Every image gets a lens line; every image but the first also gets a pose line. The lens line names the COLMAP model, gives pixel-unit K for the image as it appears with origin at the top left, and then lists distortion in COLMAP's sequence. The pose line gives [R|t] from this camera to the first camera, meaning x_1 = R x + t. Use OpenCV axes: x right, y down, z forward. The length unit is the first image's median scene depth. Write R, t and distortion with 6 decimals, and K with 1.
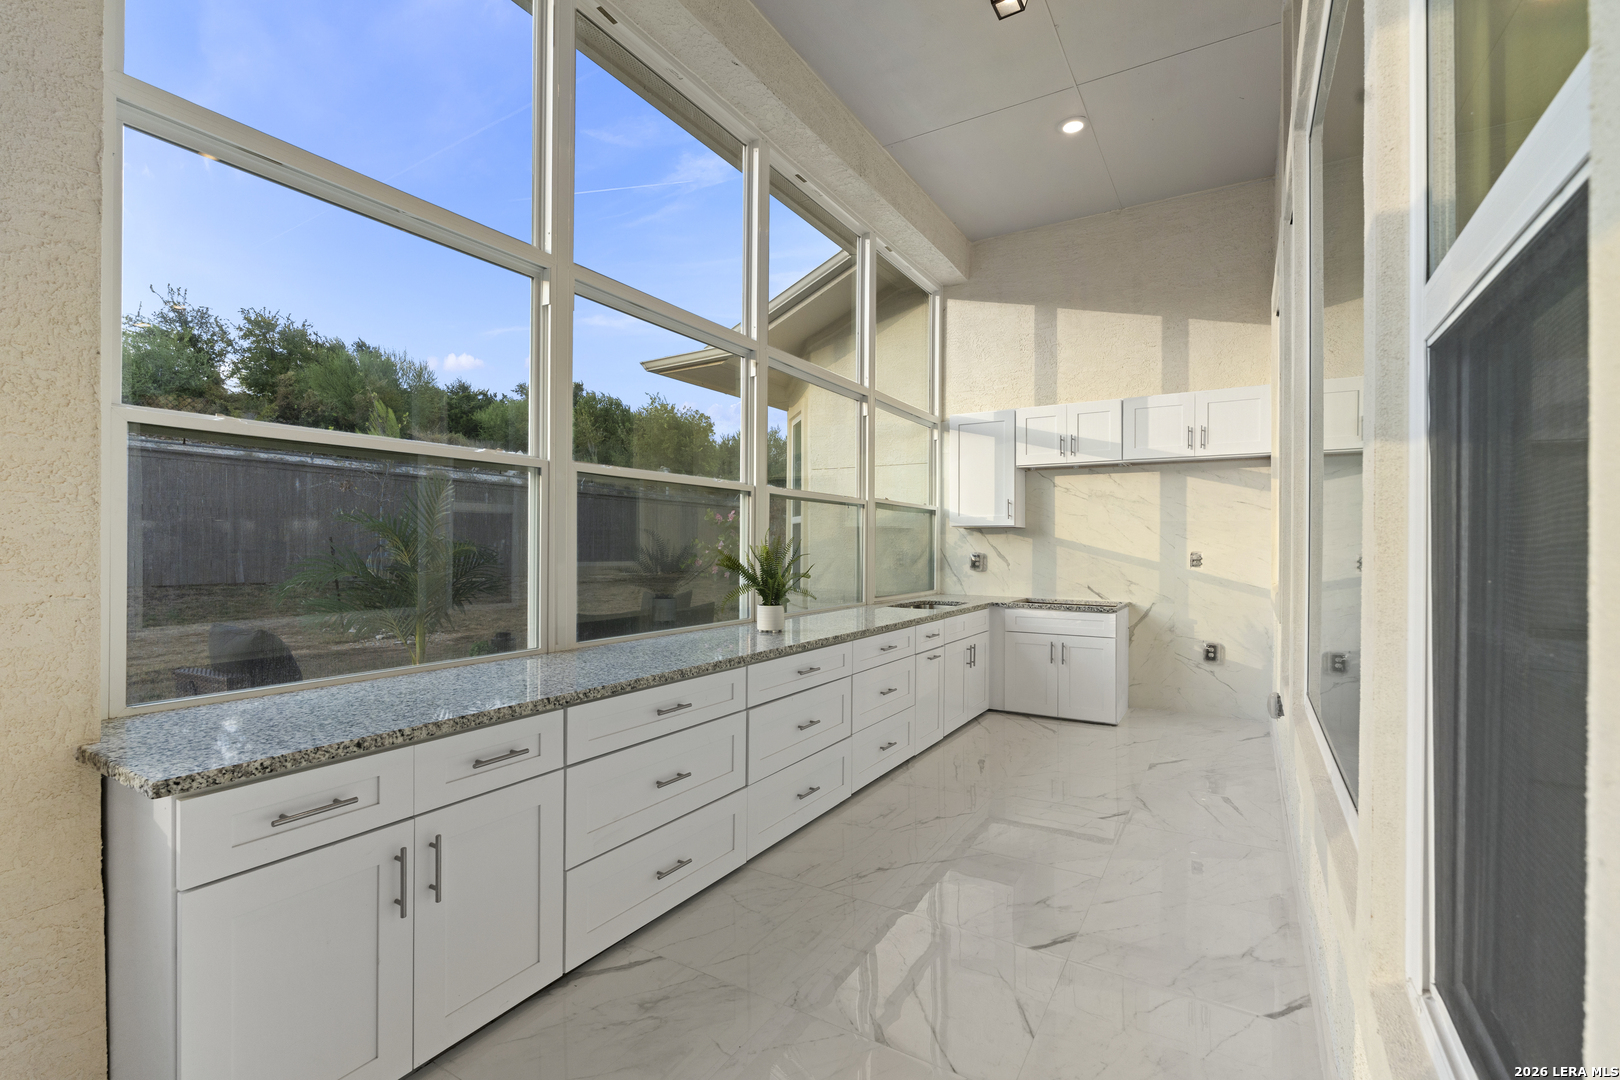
lens RADIAL K [[711.4, 0, 805.1], [0, 711.4, 538.6], [0, 0, 1]] dist [-0.002375, -0.000047]
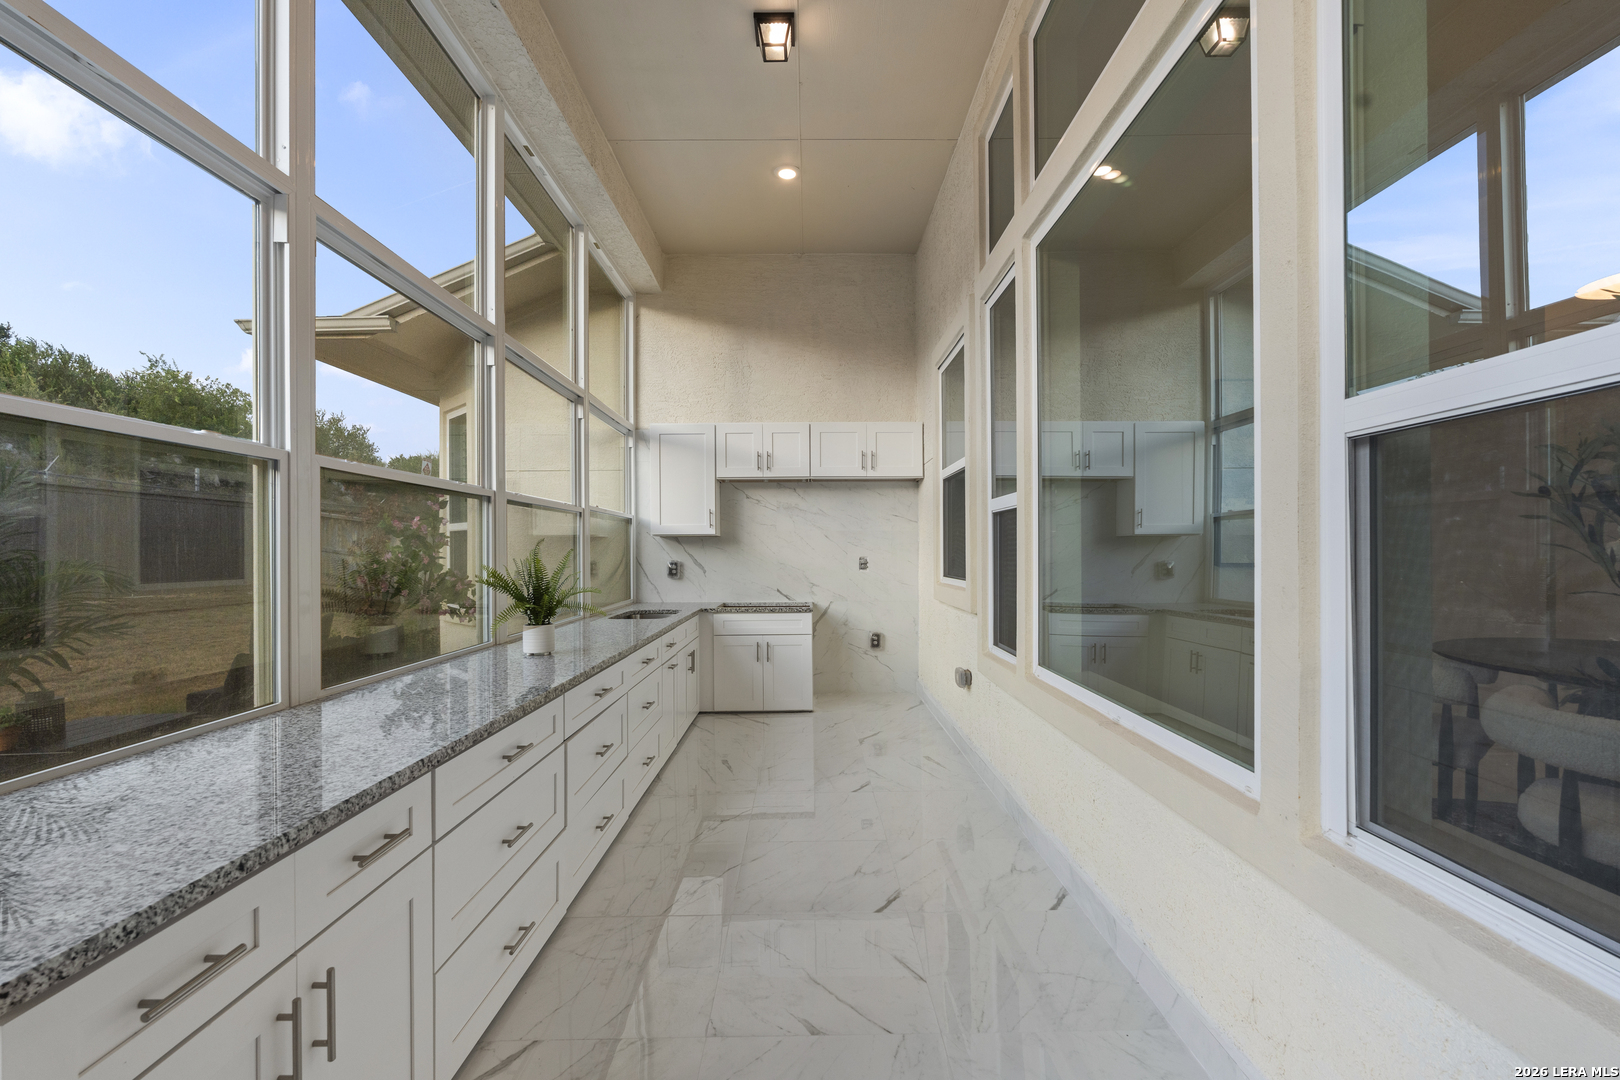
lens RADIAL K [[711.4, 0, 801.5], [0, 711.4, 545.0], [0, 0, 1]] dist [-0.002375, -0.000047]
pose [[0.850701, -0.007189, 0.525600, -0.165665], [0.007160, 0.999972, 0.002088, -0.004568], [-0.525601, 0.001987, 0.850729, 0.044256]]
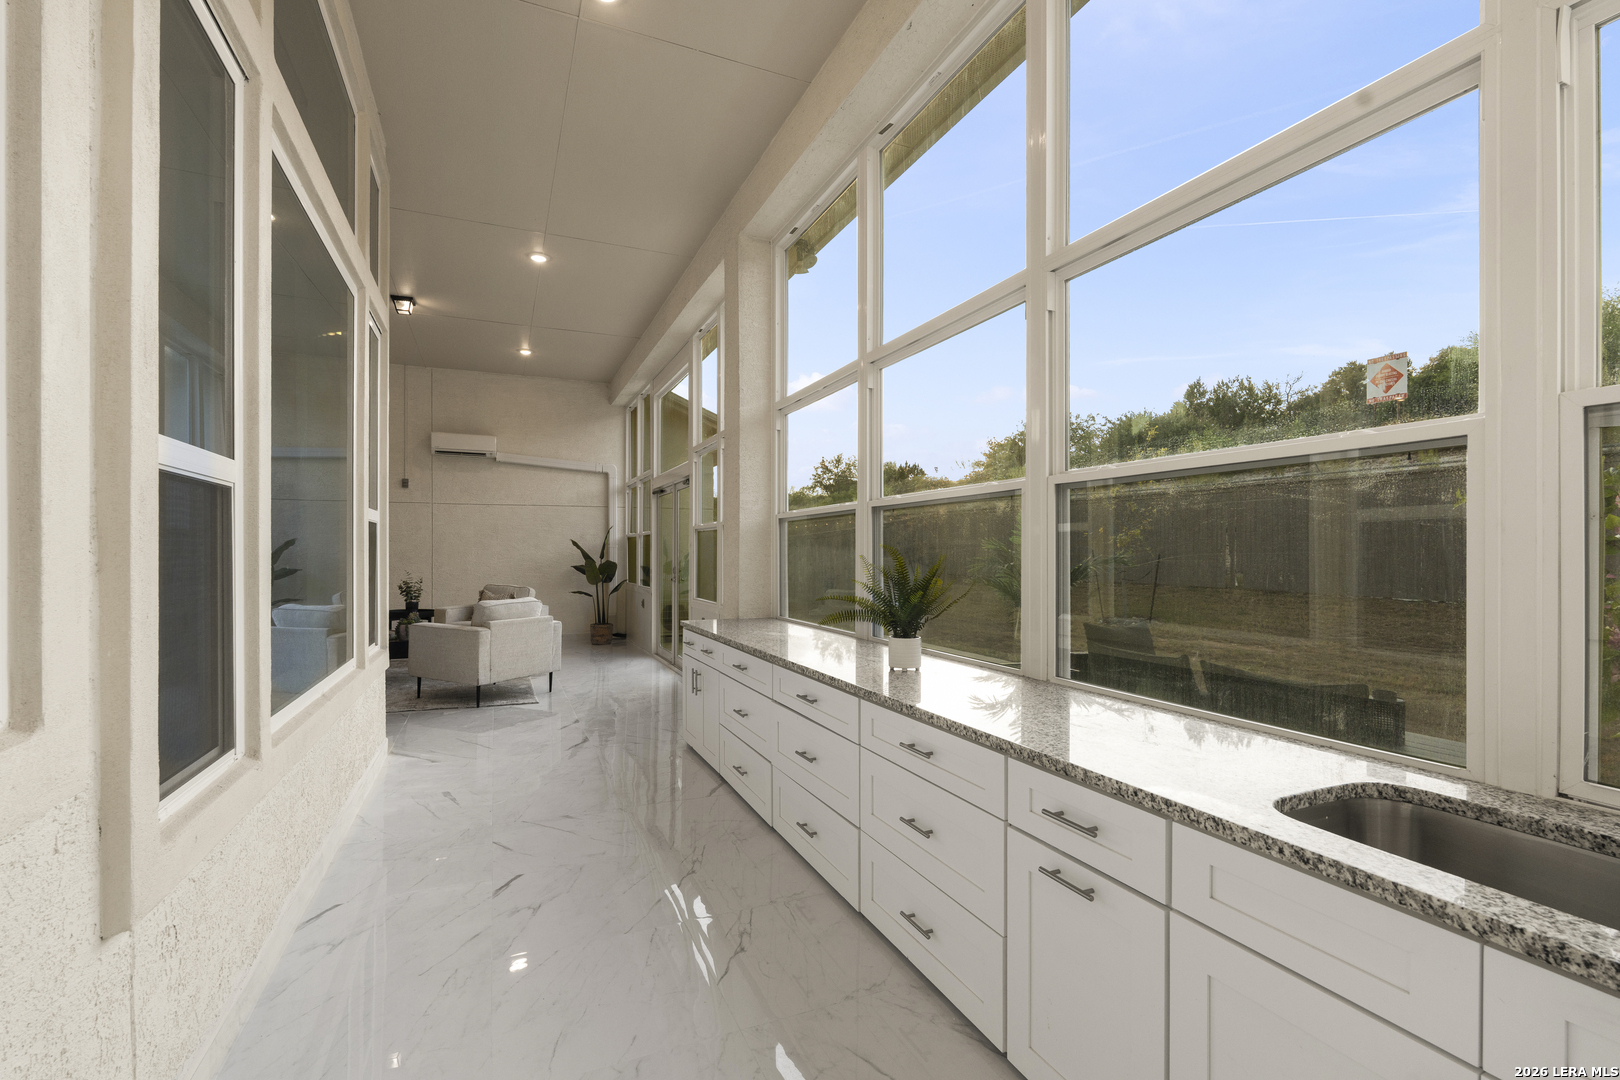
lens RADIAL K [[711.4, 0, 779.0], [0, 711.4, 560.9], [0, 0, 1]] dist [-0.002375, -0.000047]
pose [[-0.586814, -0.007179, -0.809690, 0.480540], [-0.005154, 0.999974, -0.005130, 0.007745], [0.809705, 0.001162, -0.586836, 0.941682]]
